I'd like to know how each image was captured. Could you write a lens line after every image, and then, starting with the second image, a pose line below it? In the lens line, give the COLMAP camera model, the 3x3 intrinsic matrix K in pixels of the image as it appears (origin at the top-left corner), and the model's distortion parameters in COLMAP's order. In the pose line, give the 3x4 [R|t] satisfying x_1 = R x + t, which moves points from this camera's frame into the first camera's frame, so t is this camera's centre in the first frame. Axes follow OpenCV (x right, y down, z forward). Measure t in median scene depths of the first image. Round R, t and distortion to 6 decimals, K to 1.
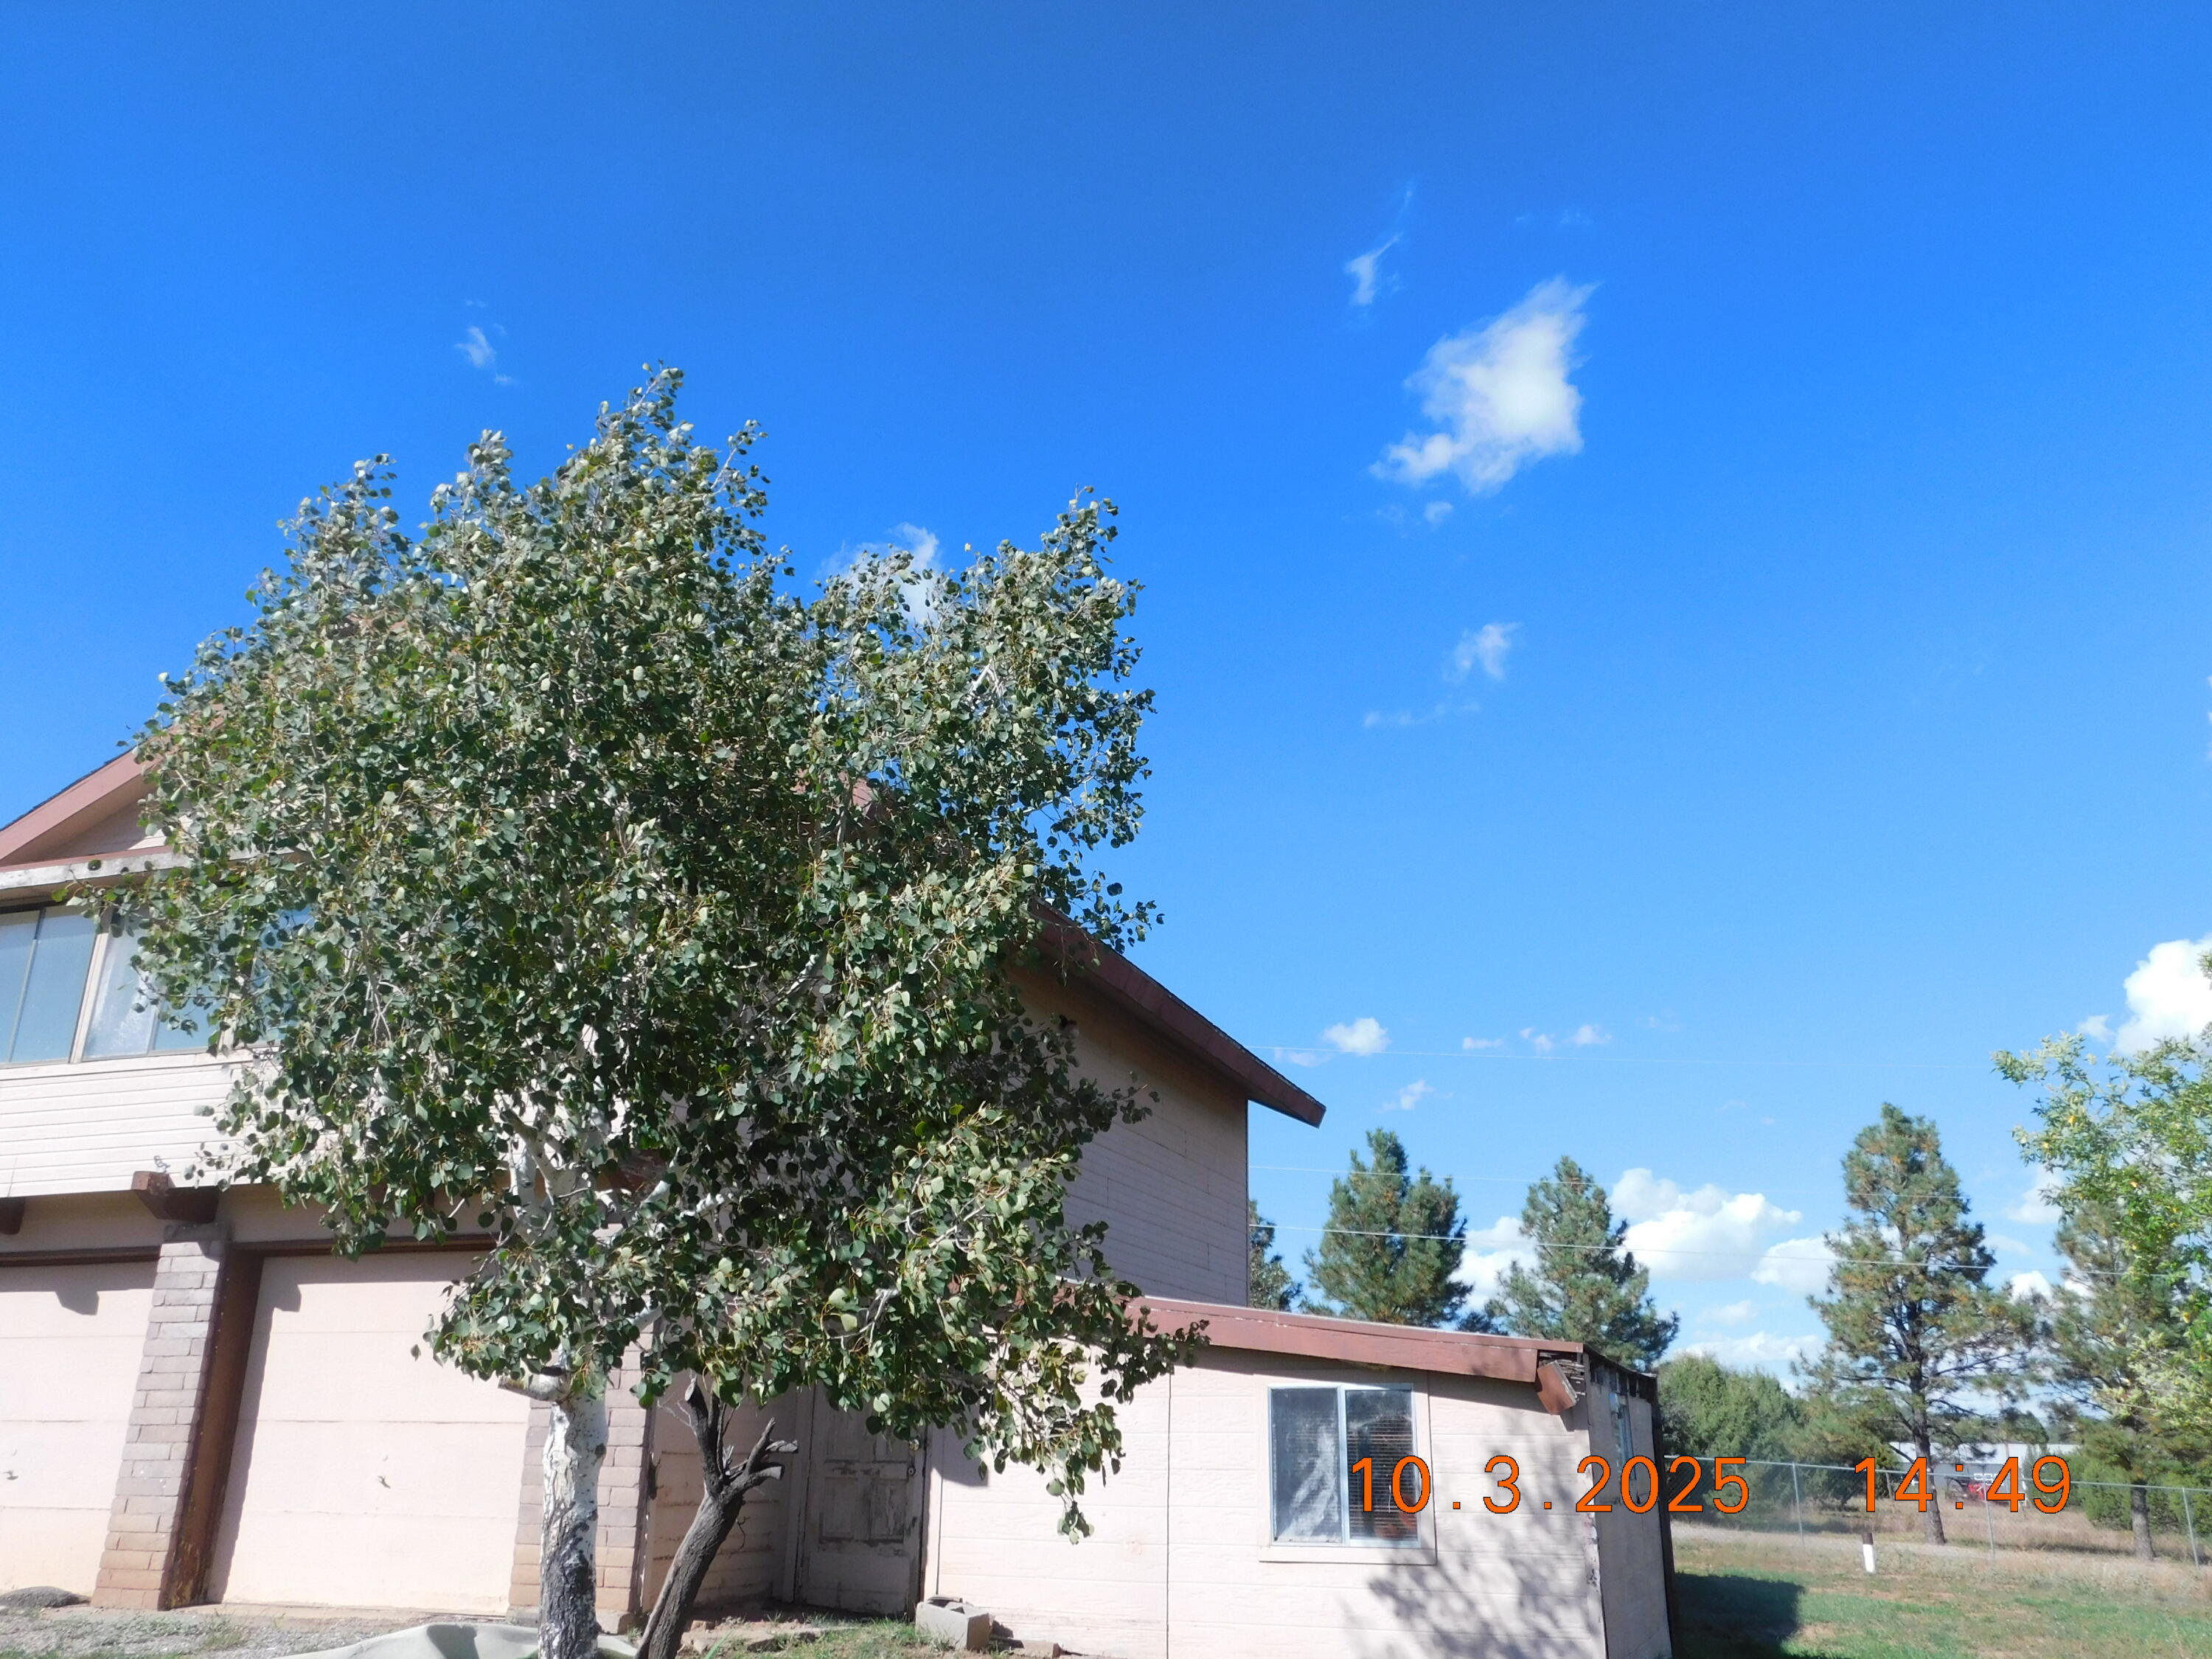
lens RADIAL K [[1717.1, 0, 1106.8], [0, 1717.1, 878.5], [0, 0, 1]] dist [0.034444, 0.004011]
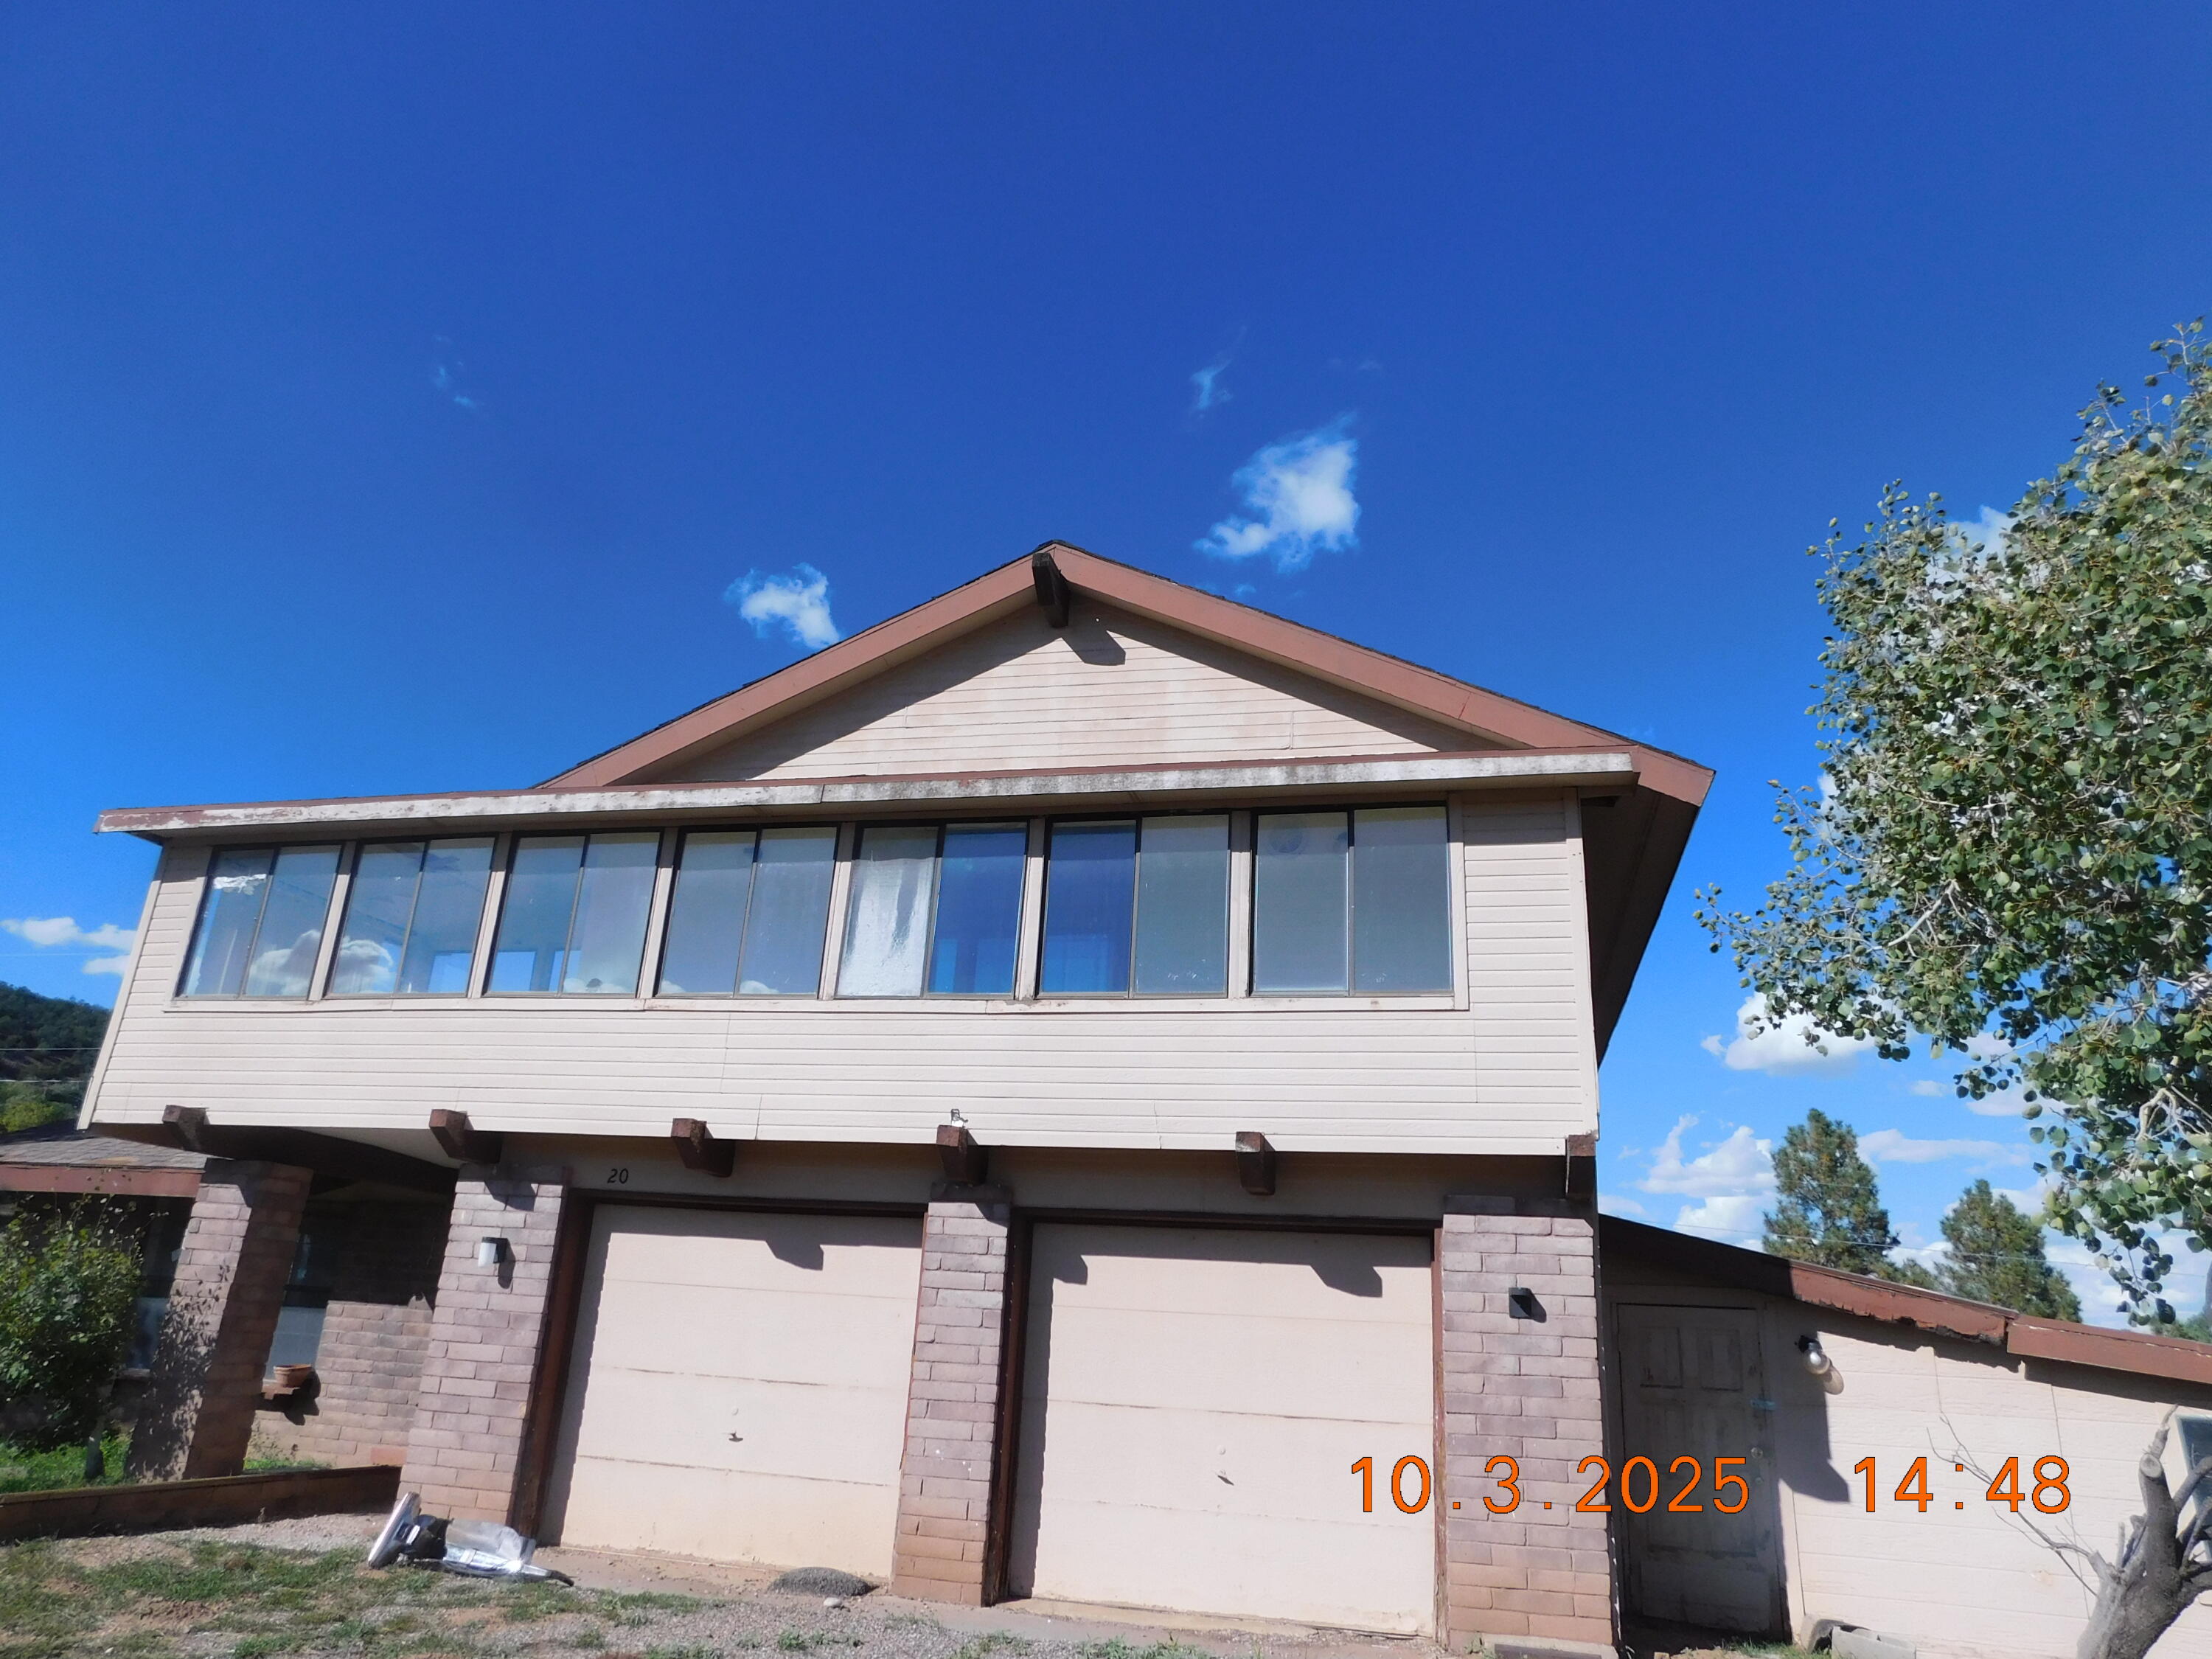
lens RADIAL K [[1459.2, 0, 1106.0], [0, 1459.2, 829.5], [0, 0, 1]] dist [-0.063623, 0.054394]
pose [[0.989728, 0.081821, 0.117234, -0.563178], [-0.078340, 0.996347, -0.034005, 0.031801], [-0.119588, 0.024472, 0.992522, 0.218938]]
